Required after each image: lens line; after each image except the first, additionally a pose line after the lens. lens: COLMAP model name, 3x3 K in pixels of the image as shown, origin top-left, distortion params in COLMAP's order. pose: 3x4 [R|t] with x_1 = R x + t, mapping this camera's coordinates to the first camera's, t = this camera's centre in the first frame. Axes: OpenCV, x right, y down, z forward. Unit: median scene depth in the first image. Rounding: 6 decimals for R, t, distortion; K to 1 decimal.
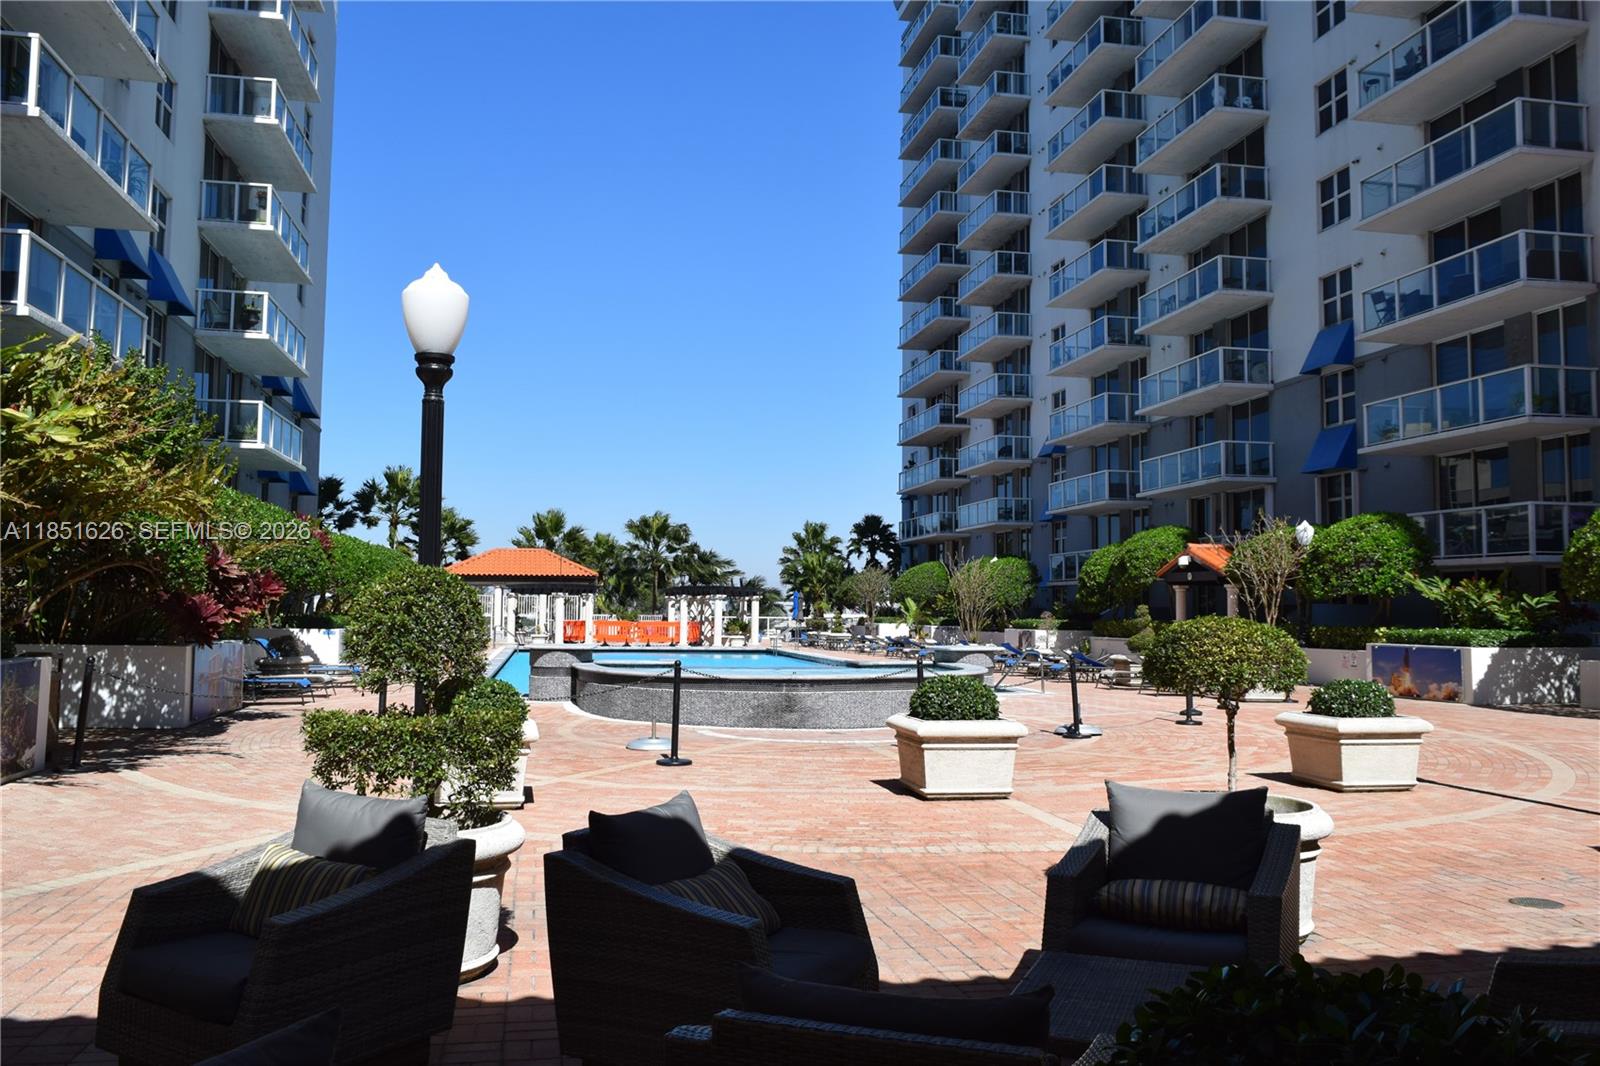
lens RADIAL K [[1245.8, 0, 805.3], [0, 1245.8, 522.3], [0, 0, 1]] dist [-0.017984, 0.008609]
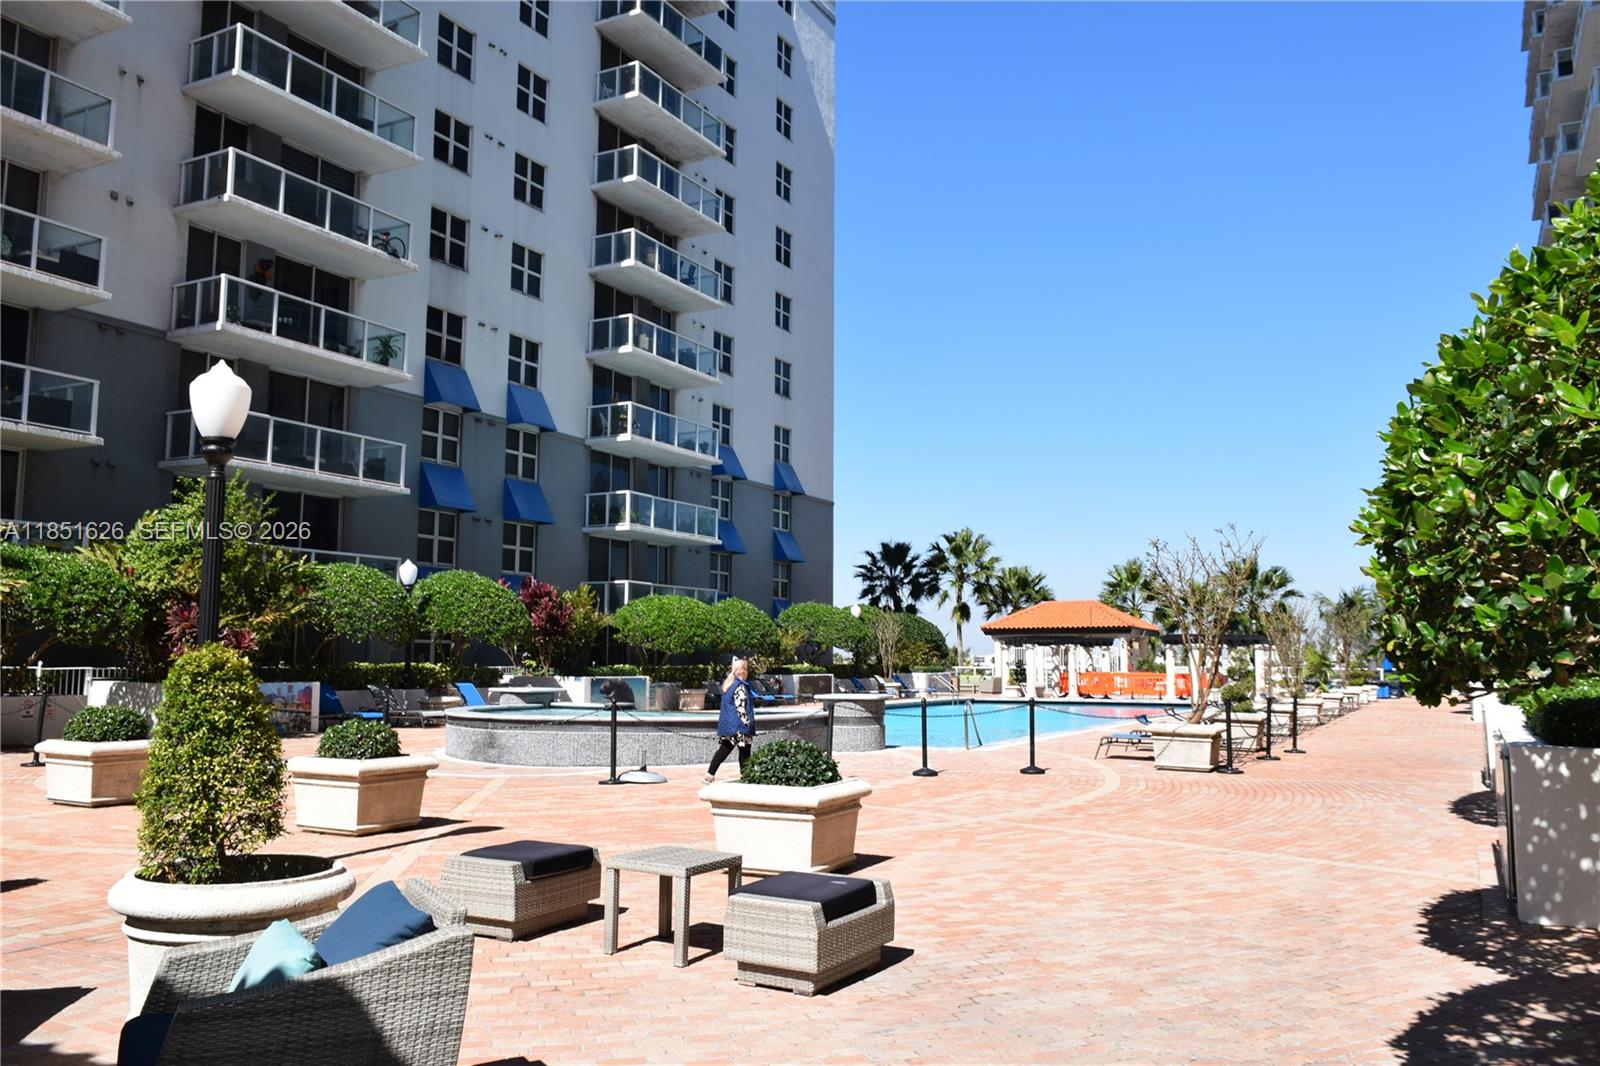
lens RADIAL K [[1245.8, 0, 805.3], [0, 1245.8, 522.3], [0, 0, 1]] dist [-0.017984, 0.008609]
pose [[0.770437, -0.076099, -0.632959, 0.400313], [0.048325, 0.996965, -0.061042, 0.014287], [0.635683, 0.016442, 0.771775, 0.139037]]
